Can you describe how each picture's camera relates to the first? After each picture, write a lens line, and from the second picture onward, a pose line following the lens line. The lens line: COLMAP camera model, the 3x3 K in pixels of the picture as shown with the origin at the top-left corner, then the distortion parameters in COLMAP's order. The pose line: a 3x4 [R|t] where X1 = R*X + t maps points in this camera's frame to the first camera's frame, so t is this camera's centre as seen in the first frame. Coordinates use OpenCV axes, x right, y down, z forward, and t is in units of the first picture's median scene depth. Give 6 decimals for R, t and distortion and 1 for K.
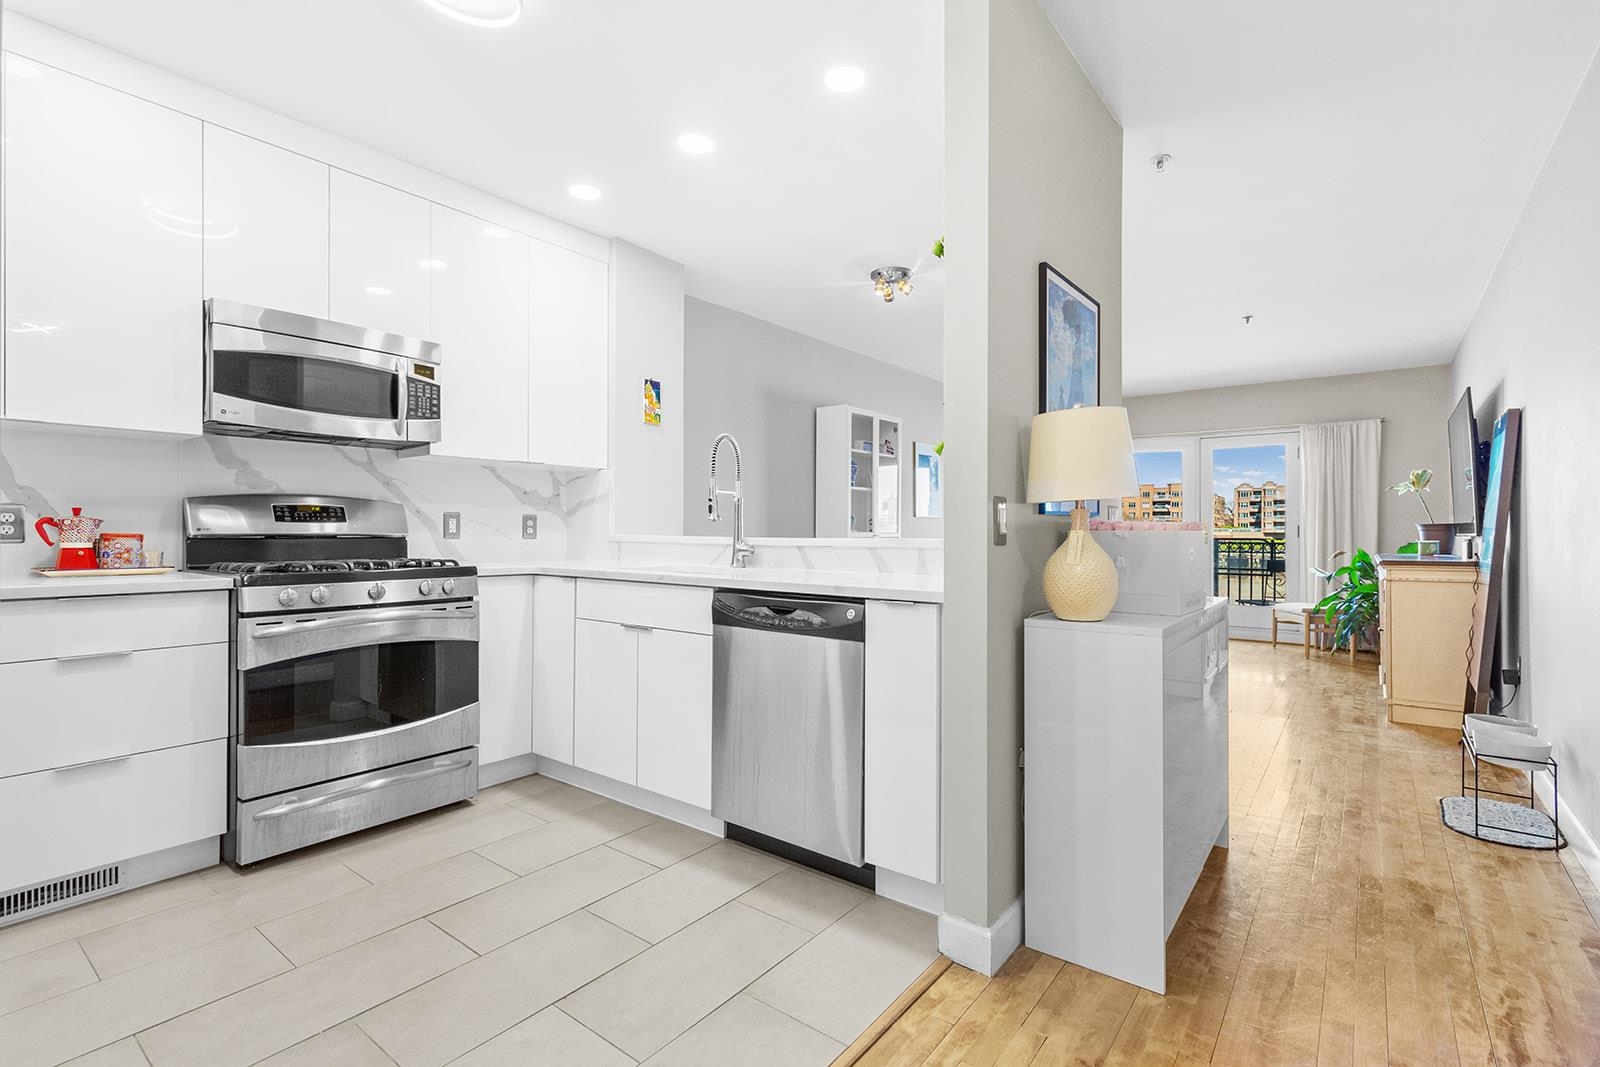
lens RADIAL K [[747.3, 0, 797.3], [0, 747.3, 529.9], [0, 0, 1]] dist [0.003742, 0.000508]
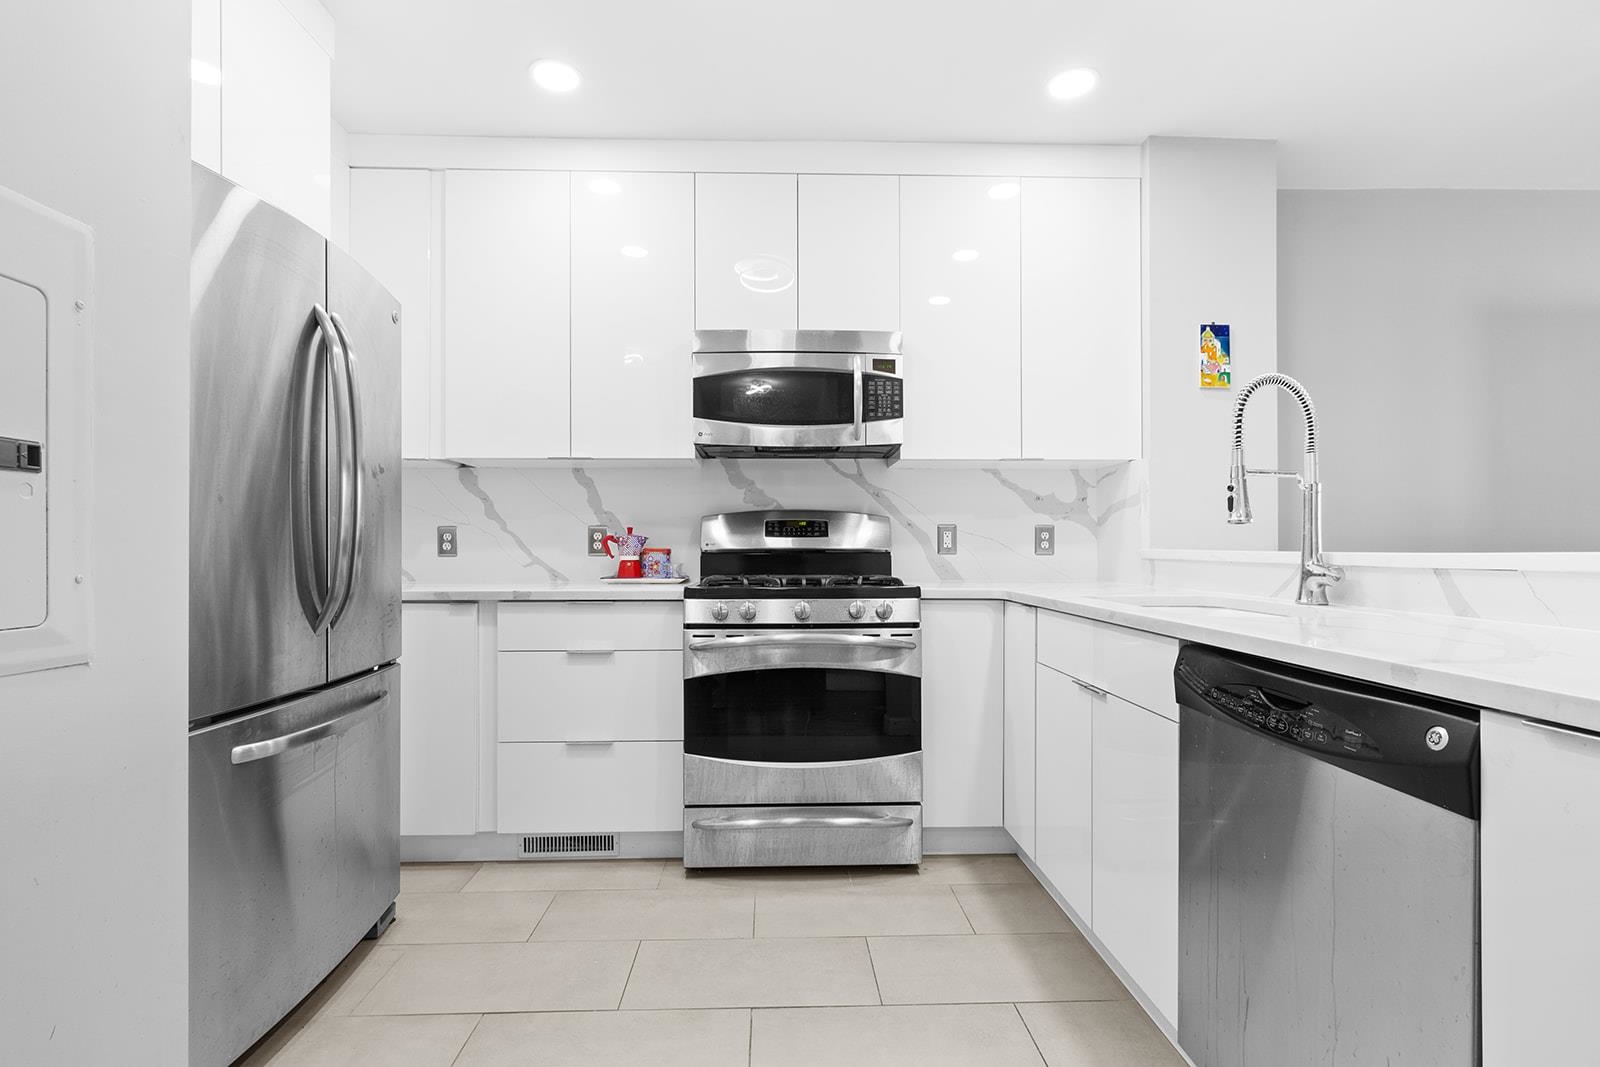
lens RADIAL K [[747.3, 0, 798.1], [0, 747.3, 545.6], [0, 0, 1]] dist [0.003742, 0.000508]
pose [[0.634543, -0.007701, -0.772849, 0.126992], [0.003985, 0.999970, -0.006693, 0.008111], [0.772877, 0.001167, 0.634555, 0.368104]]
